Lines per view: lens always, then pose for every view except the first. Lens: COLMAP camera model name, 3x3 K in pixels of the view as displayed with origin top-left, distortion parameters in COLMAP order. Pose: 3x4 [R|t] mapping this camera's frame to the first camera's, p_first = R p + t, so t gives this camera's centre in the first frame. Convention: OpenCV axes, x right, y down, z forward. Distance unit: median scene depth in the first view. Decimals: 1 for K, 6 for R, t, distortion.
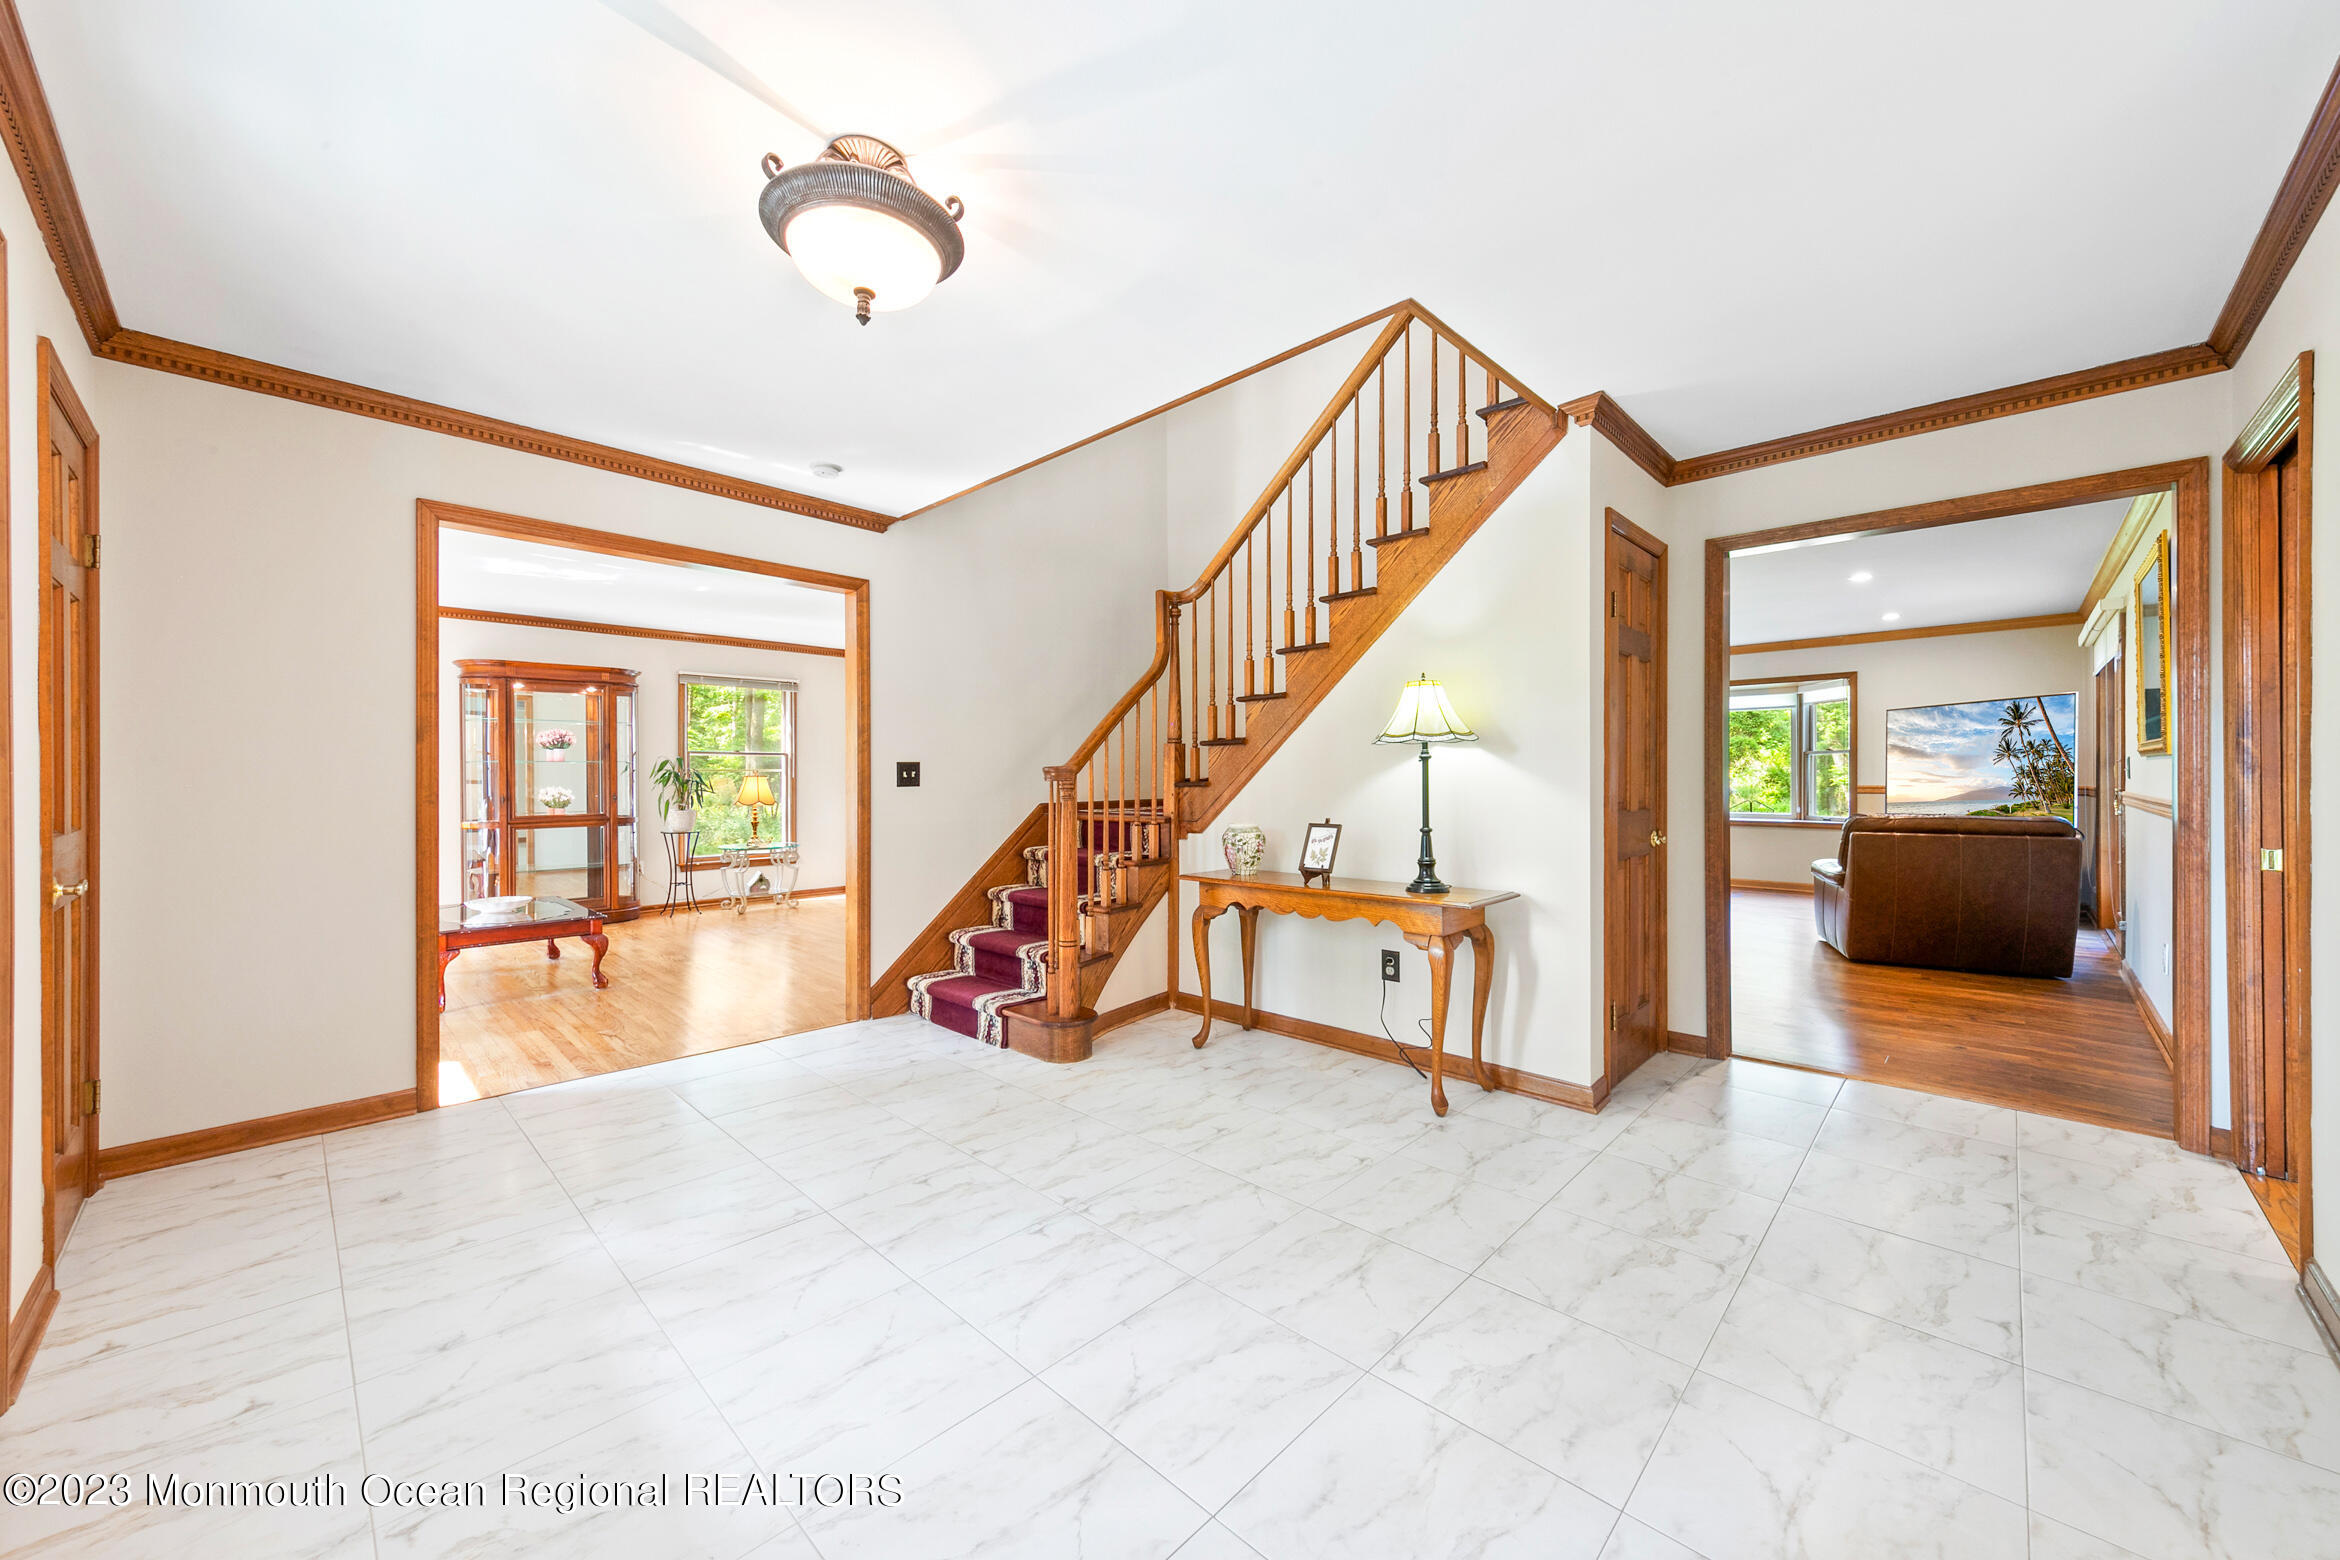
lens RADIAL K [[851.3, 0, 1184.6], [0, 851.3, 798.4], [0, 0, 1]] dist [0.001953, -0.000022]
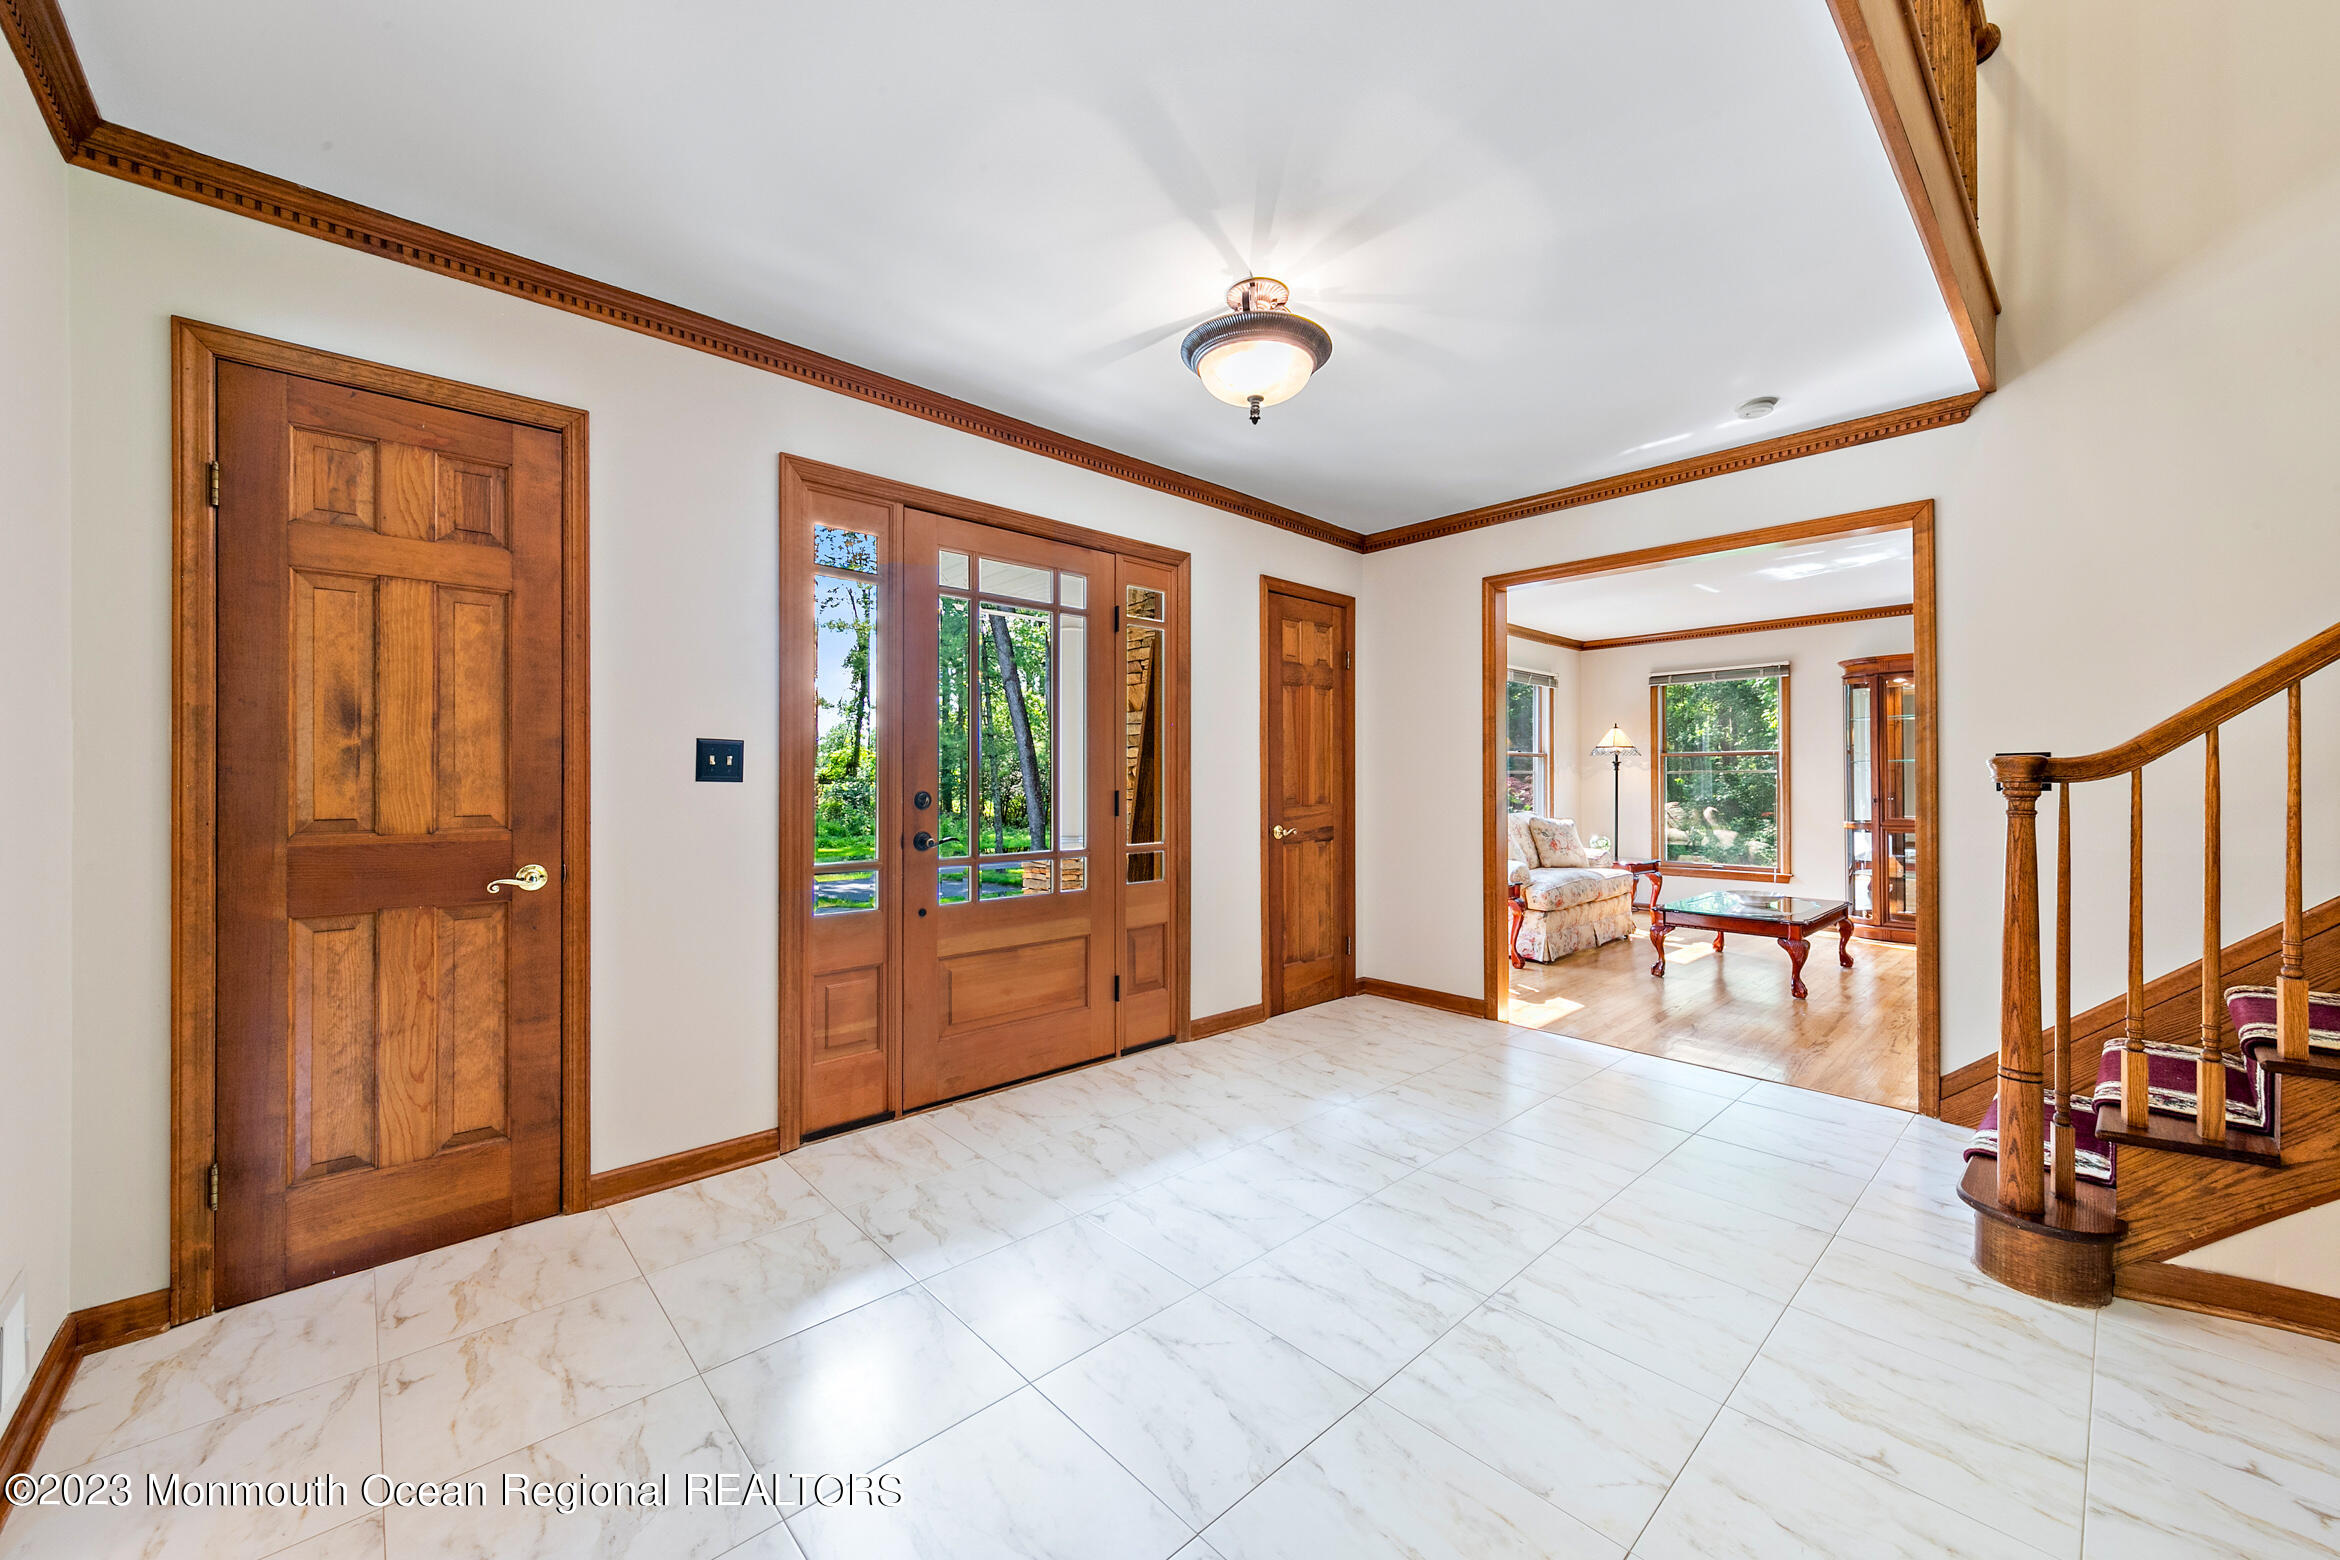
lens RADIAL K [[902.6, 0, 1170.0], [0, 902.6, 780.0], [0, 0, 1]] dist [0.005680, 0.000271]
pose [[-0.074918, 0.000091, -0.997190, 0.634359], [-0.024809, 0.999690, 0.001955, -0.009551], [0.996881, 0.024885, -0.074892, 0.623819]]
